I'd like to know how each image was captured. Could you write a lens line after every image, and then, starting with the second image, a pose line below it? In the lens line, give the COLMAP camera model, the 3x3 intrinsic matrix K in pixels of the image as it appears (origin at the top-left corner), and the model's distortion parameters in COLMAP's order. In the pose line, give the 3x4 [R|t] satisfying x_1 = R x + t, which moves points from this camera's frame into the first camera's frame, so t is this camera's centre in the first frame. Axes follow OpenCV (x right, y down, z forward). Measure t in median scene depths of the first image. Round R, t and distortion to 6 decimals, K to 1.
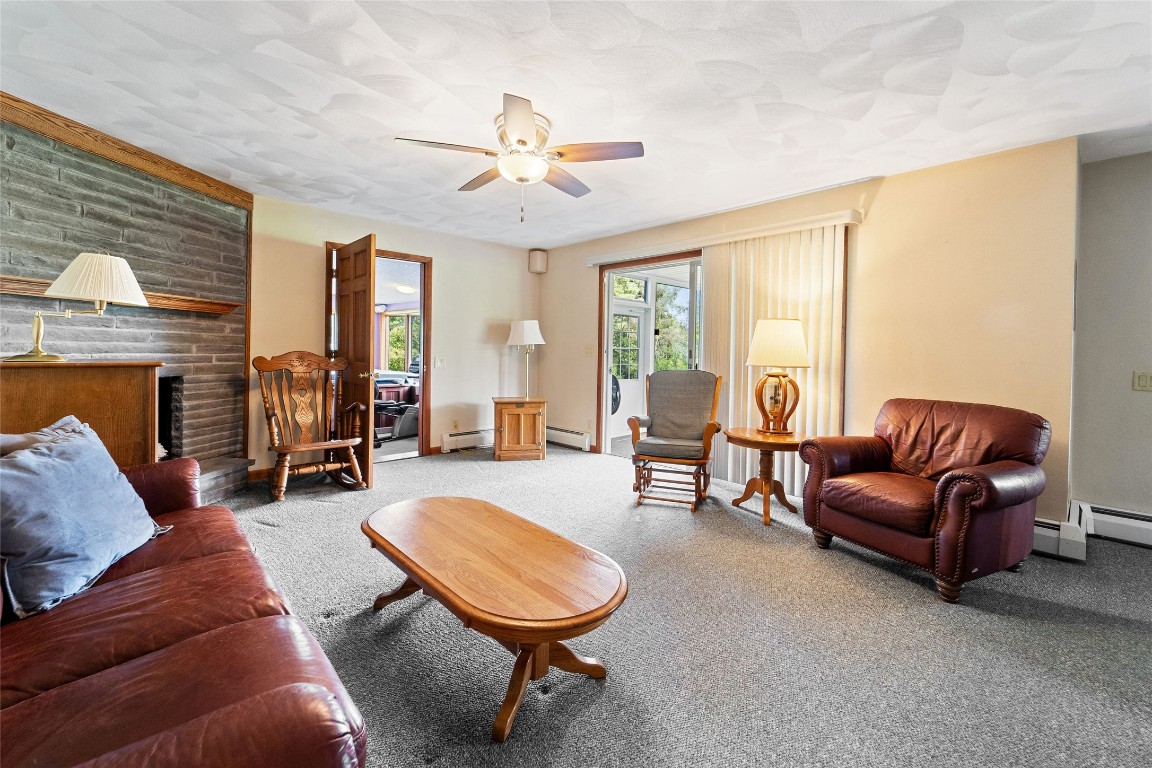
lens RADIAL K [[477.2, 0, 564.5], [0, 477.2, 357.5], [0, 0, 1]] dist [0.000843, -0.000983]
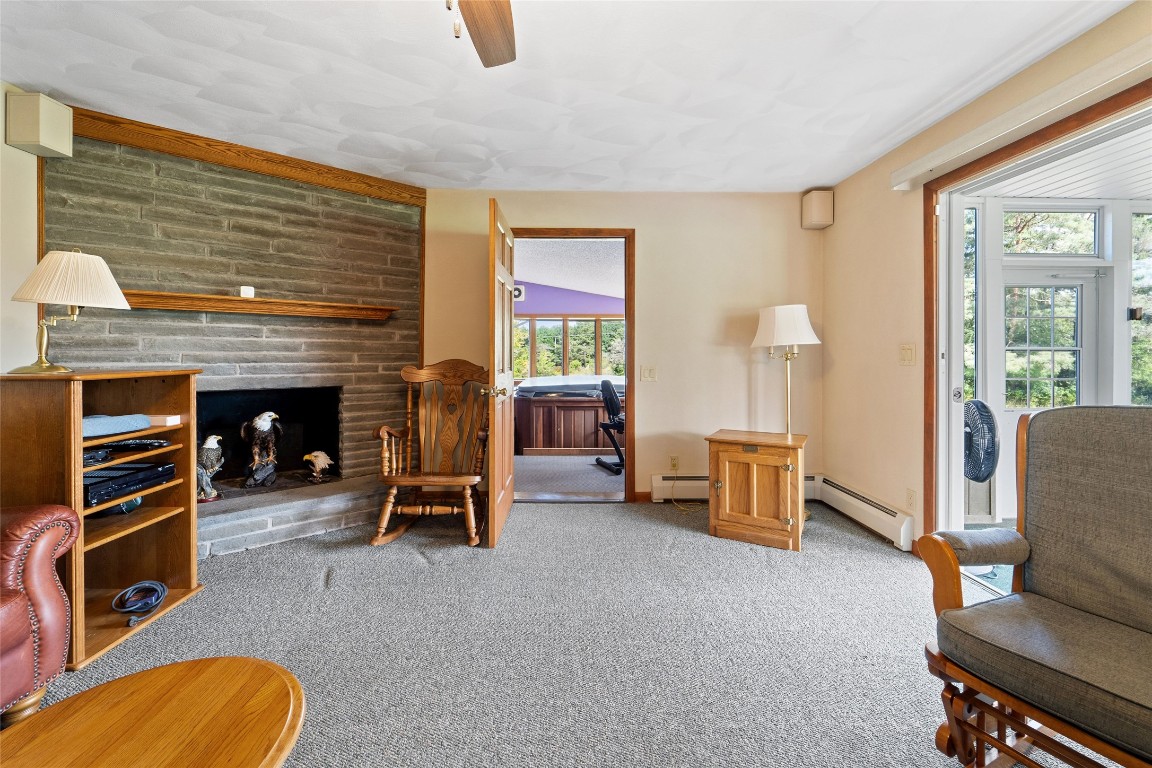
lens RADIAL K [[477.6, 0, 575.4], [0, 477.6, 354.3], [0, 0, 1]] dist [0.000915, -0.000152]
pose [[0.752382, -0.013211, -0.658595, 0.185416], [-0.000648, 0.999784, -0.020796, -0.005349], [0.658727, 0.016073, 0.752210, 0.569470]]
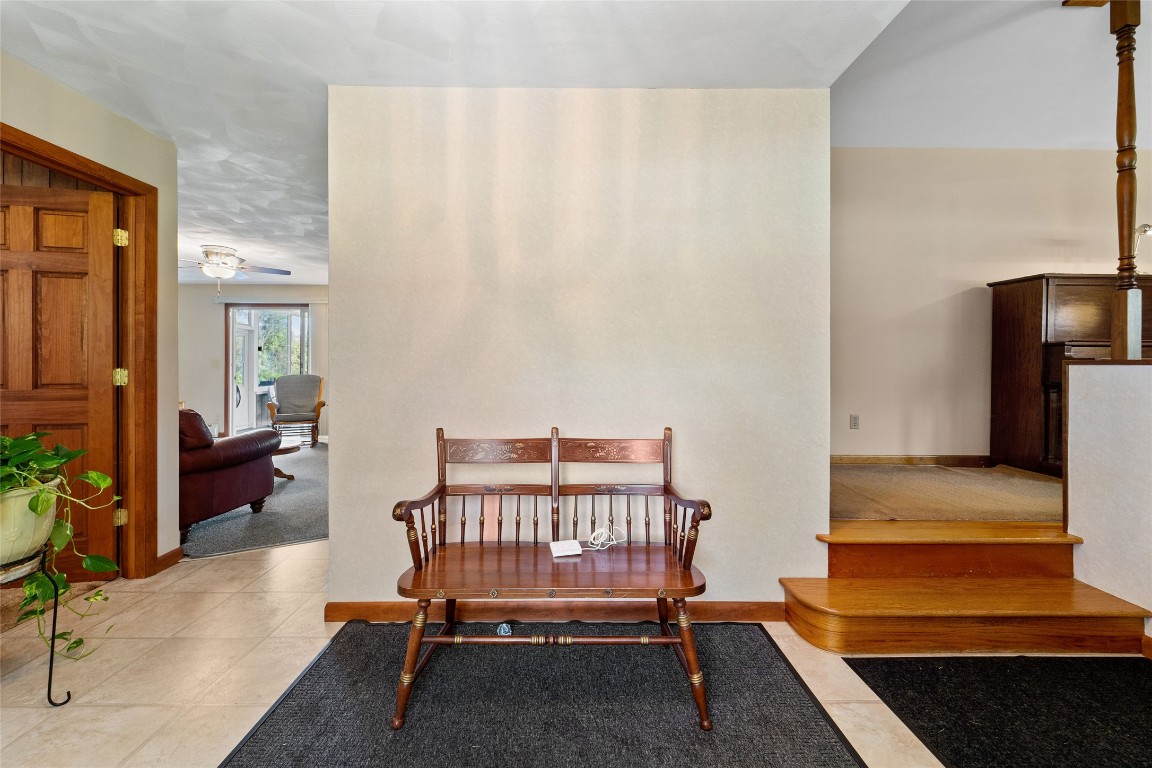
lens RADIAL K [[468.8, 0, 575.6], [0, 468.8, 364.9], [0, 0, 1]] dist [0.001204, -0.000069]
pose [[0.656318, -0.015648, 0.754322, -0.431690], [0.021123, 0.999774, 0.002360, 0.008809], [-0.754189, 0.014385, 0.656500, -0.997936]]
